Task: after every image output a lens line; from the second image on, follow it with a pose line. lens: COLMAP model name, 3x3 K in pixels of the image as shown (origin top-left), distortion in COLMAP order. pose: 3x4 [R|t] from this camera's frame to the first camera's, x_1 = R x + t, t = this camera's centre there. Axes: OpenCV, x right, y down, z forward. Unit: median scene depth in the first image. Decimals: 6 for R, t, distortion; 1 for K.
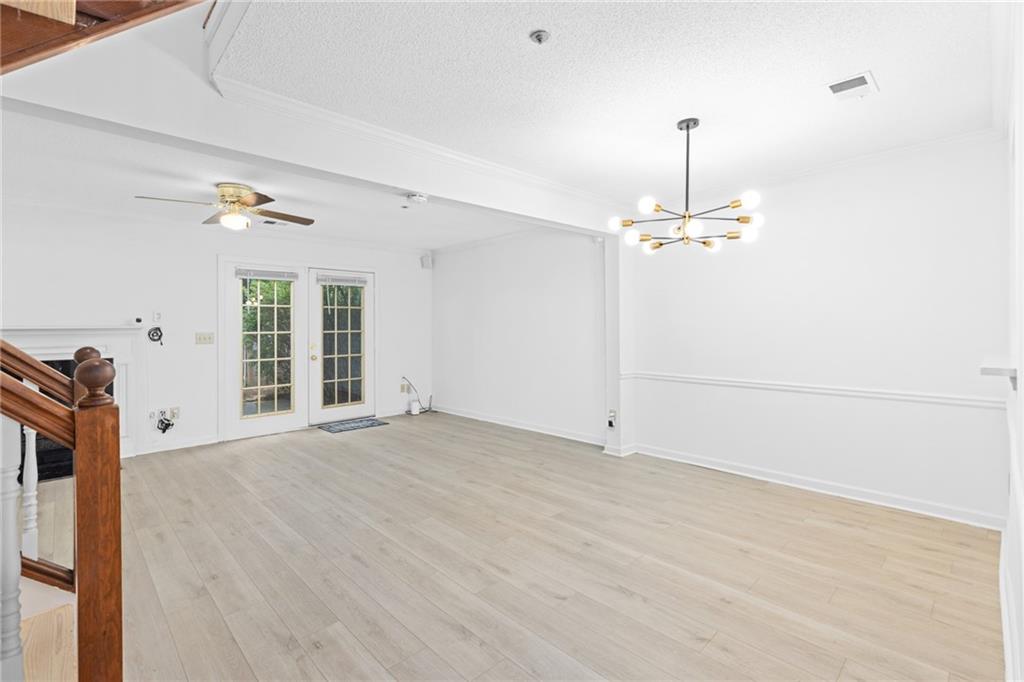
lens RADIAL K [[467.9, 0, 510.1], [0, 467.9, 324.5], [0, 0, 1]] dist [0.001958, 0.000299]
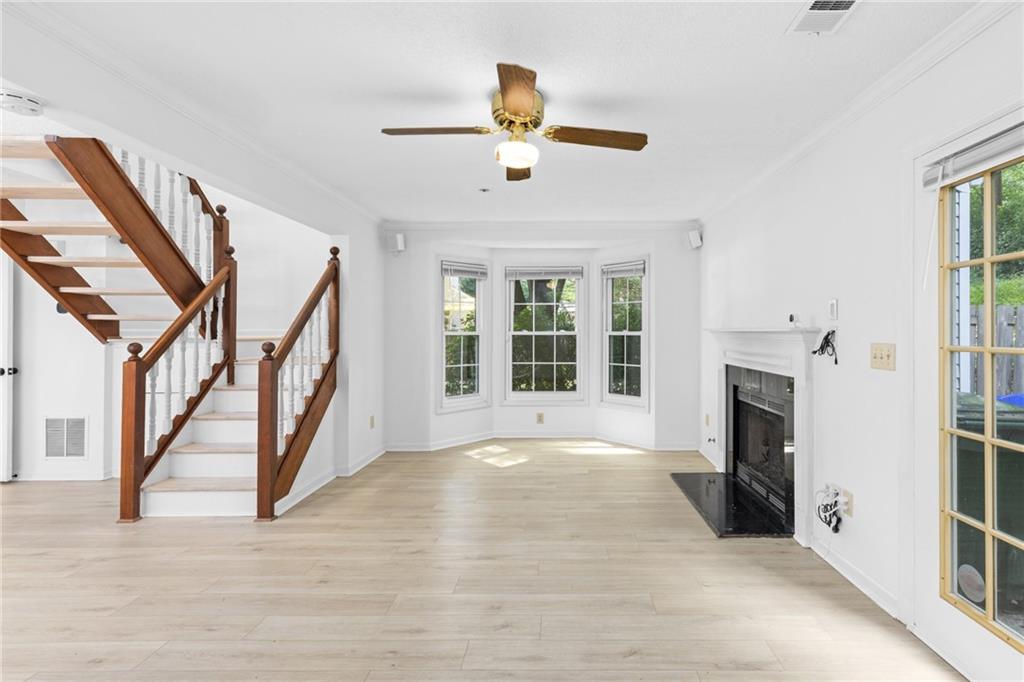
lens RADIAL K [[489.4, 0, 562.8], [0, 489.4, 328.7], [0, 0, 1]] dist [0.003496, 0.000771]
pose [[-0.683471, 0.001587, -0.729976, -0.180512], [0.004808, 0.999986, -0.002327, 0.005417], [0.729962, -0.005100, -0.683468, 1.578270]]
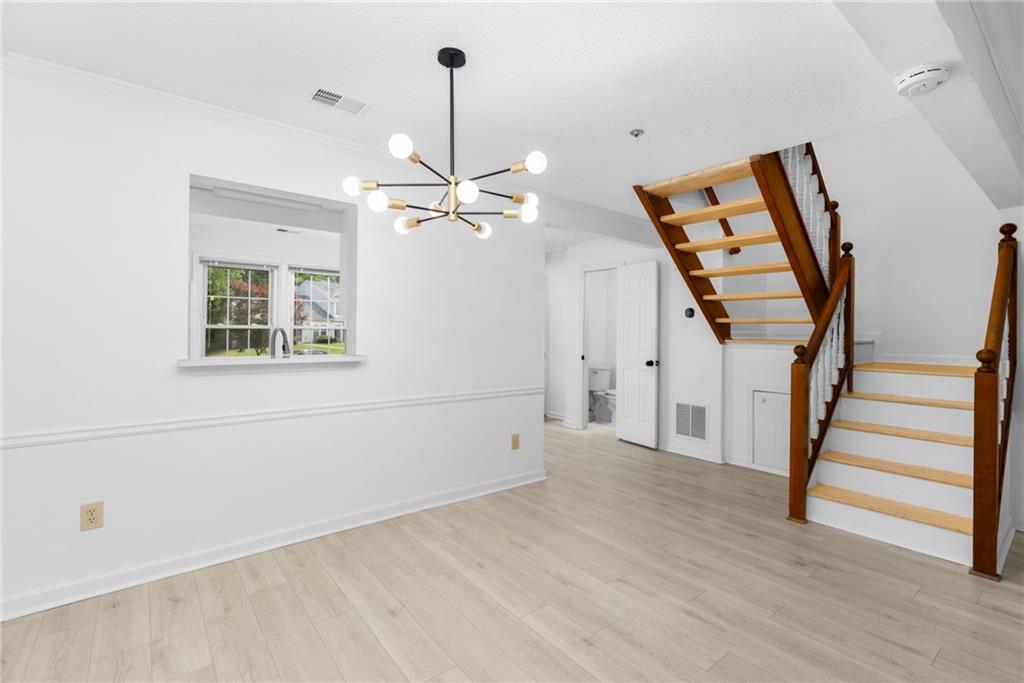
lens RADIAL K [[466.2, 0, 516.8], [0, 466.2, 329.5], [0, 0, 1]] dist [0.000958, 0.000703]
pose [[-0.996173, -0.002086, 0.087376, 0.159080], [-0.002409, 0.999991, -0.003586, 0.000088], [-0.087368, -0.003783, -0.996169, 1.286684]]
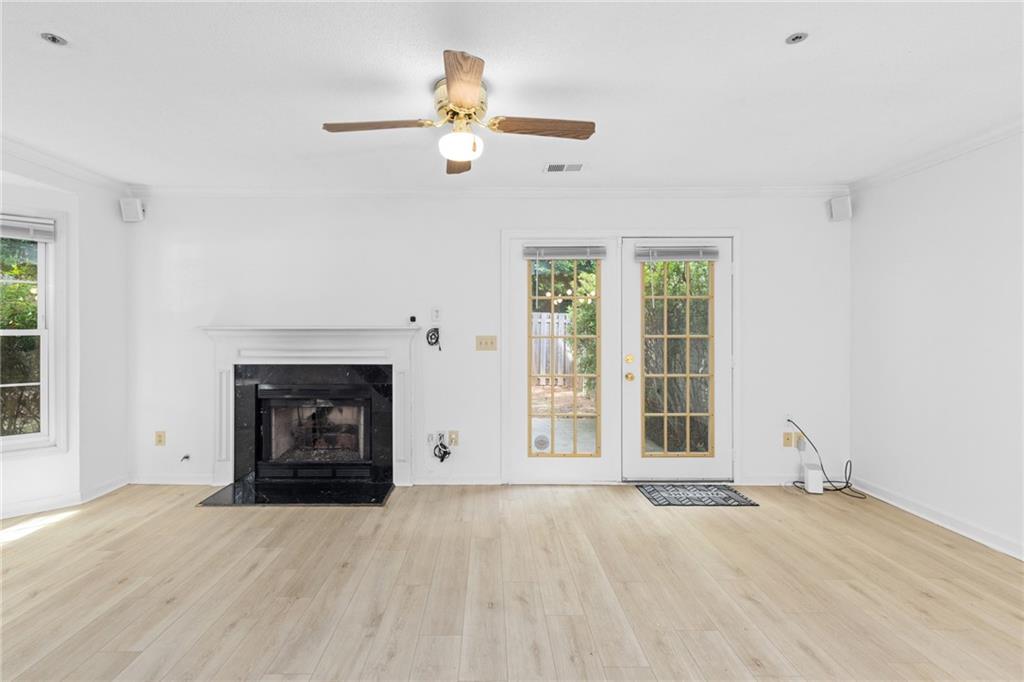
lens RADIAL K [[494.8, 0, 484.6], [0, 494.8, 328.6], [0, 0, 1]] dist [0.004877, -0.000029]
pose [[0.715478, 0.005245, -0.698616, -0.144218], [-0.001475, 0.999981, 0.005997, 0.002342], [0.698634, -0.003260, 0.715472, 0.621184]]
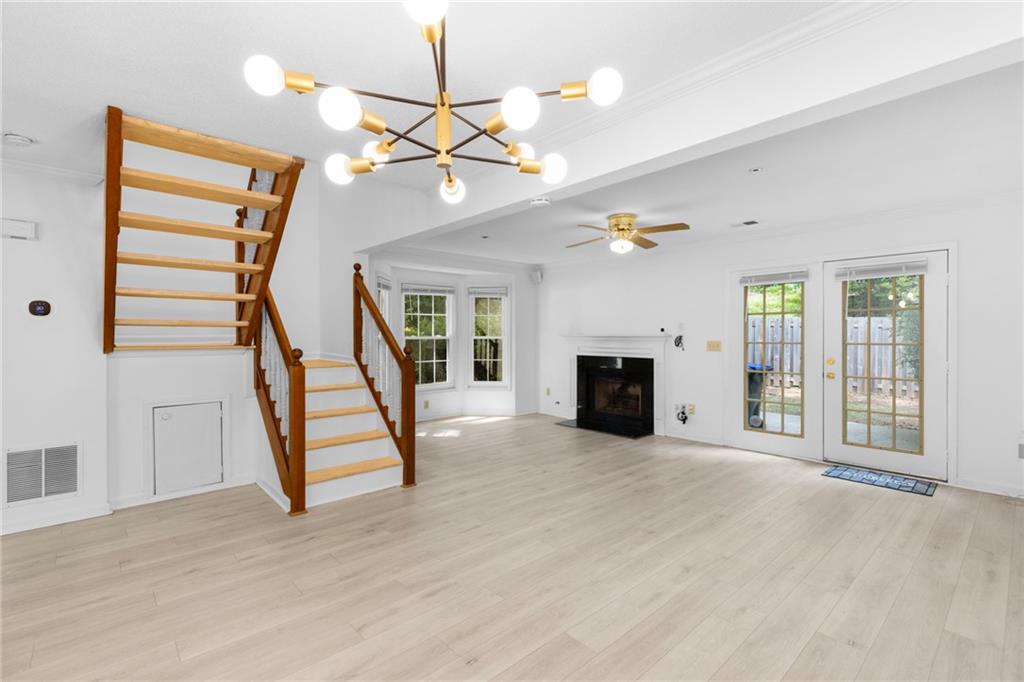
lens RADIAL K [[461.5, 0, 508.9], [0, 461.5, 336.9], [0, 0, 1]] dist [0.002622, 0.000036]
pose [[-0.032428, 0.010445, -0.999419, 0.622819], [0.002849, 0.999942, 0.010358, -0.006327], [0.999470, -0.002511, -0.032456, 0.809340]]
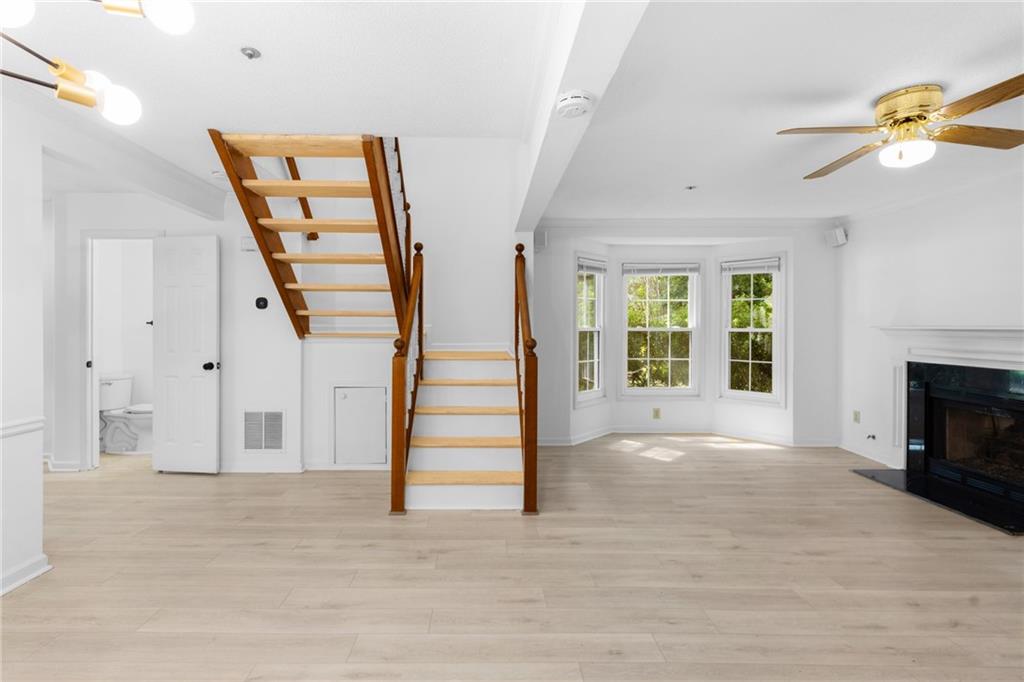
lens RADIAL K [[485.0, 0, 488.3], [0, 485.0, 327.2], [0, 0, 1]] dist [0.002296, 0.000204]
pose [[-0.690138, 0.005173, -0.723659, 0.254590], [0.001170, 0.999981, 0.006032, -0.001771], [0.723677, 0.003316, -0.690131, 1.117305]]
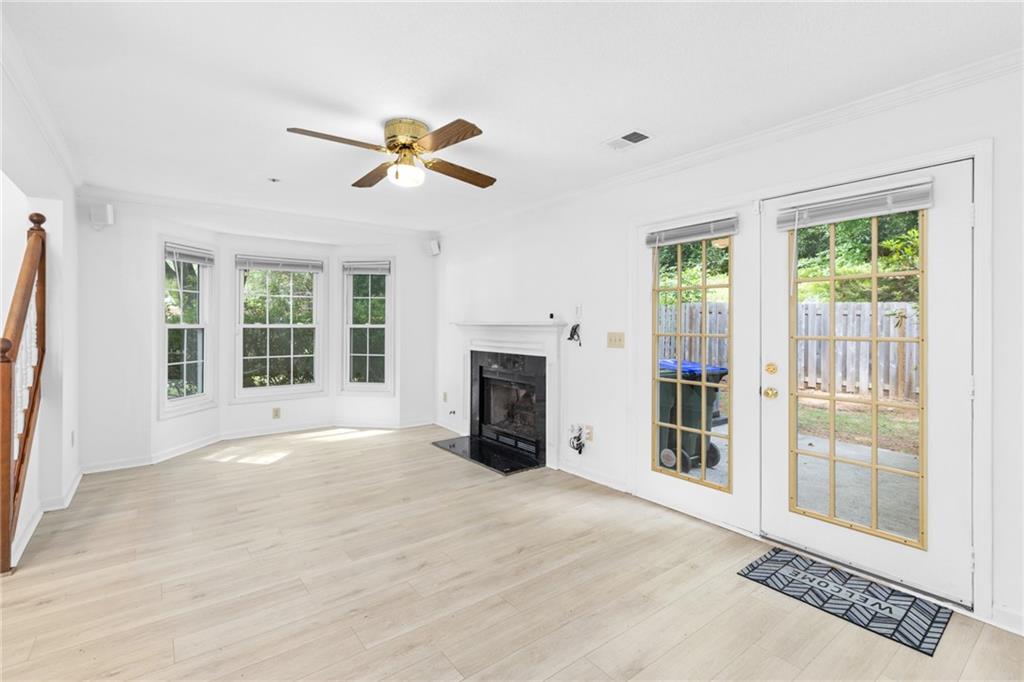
lens RADIAL K [[465.3, 0, 513.0], [0, 465.3, 323.7], [0, 0, 1]] dist [0.001312, 0.000518]
pose [[-0.104606, 0.004683, -0.994503, 0.105629], [-0.000313, 0.999989, 0.004742, 0.001605], [0.994514, 0.000808, -0.104604, 1.326062]]
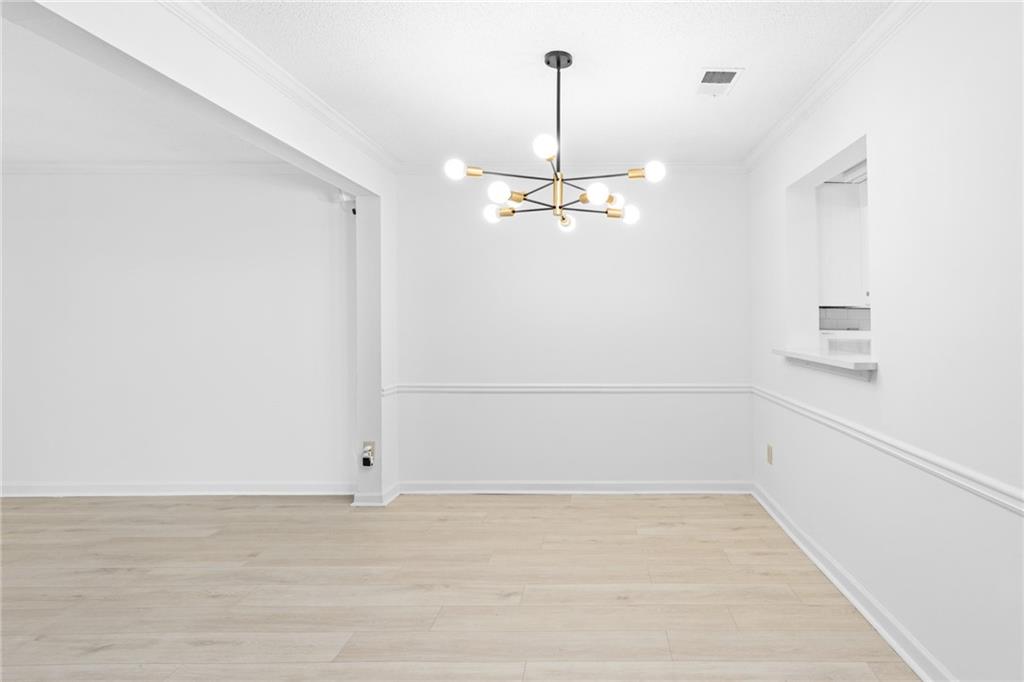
lens RADIAL K [[508.7, 0, 598.3], [0, 508.7, 292.2], [0, 0, 1]] dist [0.001146, -0.000058]
pose [[0.687228, 0.050157, 0.724708, -0.131152], [-0.009051, 0.998127, -0.060497, 0.013303], [-0.726385, 0.035016, 0.686395, 0.303503]]
